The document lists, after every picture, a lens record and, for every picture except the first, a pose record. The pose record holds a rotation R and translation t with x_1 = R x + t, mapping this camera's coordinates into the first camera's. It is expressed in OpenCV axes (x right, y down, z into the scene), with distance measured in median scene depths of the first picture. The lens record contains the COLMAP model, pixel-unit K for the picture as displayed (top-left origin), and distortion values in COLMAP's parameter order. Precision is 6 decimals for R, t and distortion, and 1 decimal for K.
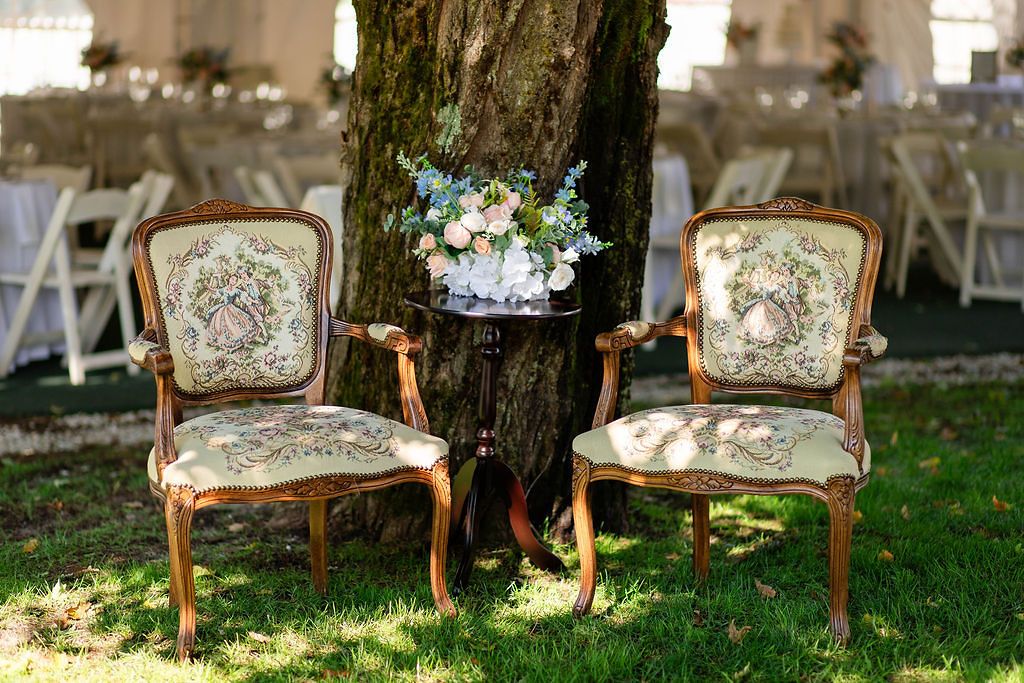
lens RADIAL K [[2503.1, 0, 511.5], [0, 2503.1, 342.7], [0, 0, 1]] dist [0.069347, 0.000000]
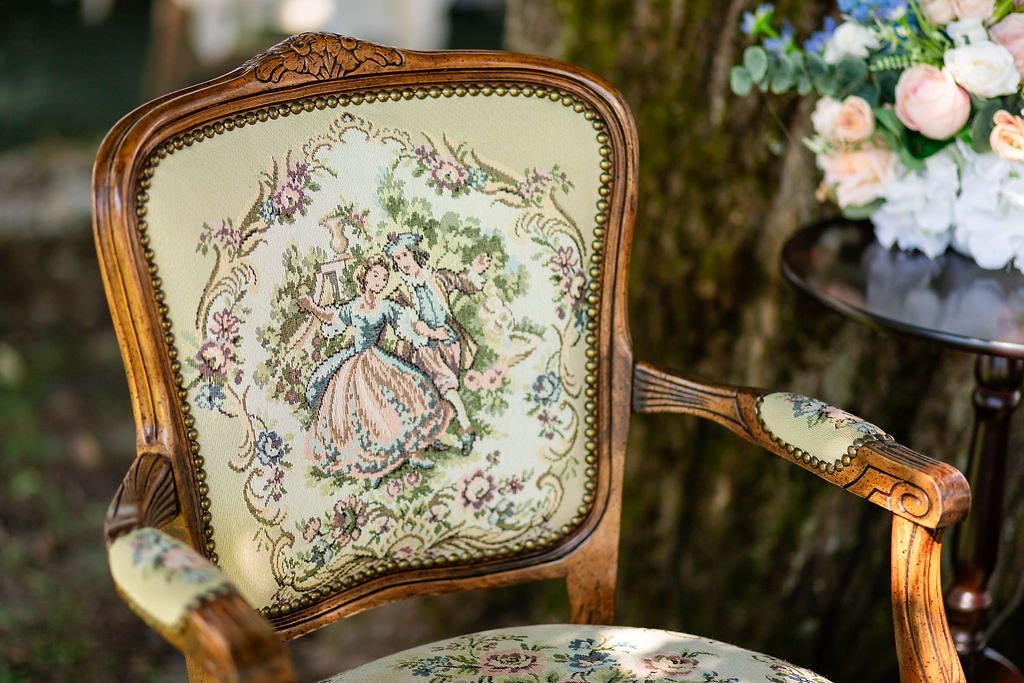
lens RADIAL K [[2503.1, 0, 512.3], [0, 2503.1, 339.5], [0, 0, 1]] dist [0.069347, 0.000000]
pose [[0.993119, -0.019377, 0.115499, -0.132209], [-0.002989, 0.981703, 0.190394, -0.082067], [-0.117075, -0.189429, 0.974890, 0.658268]]
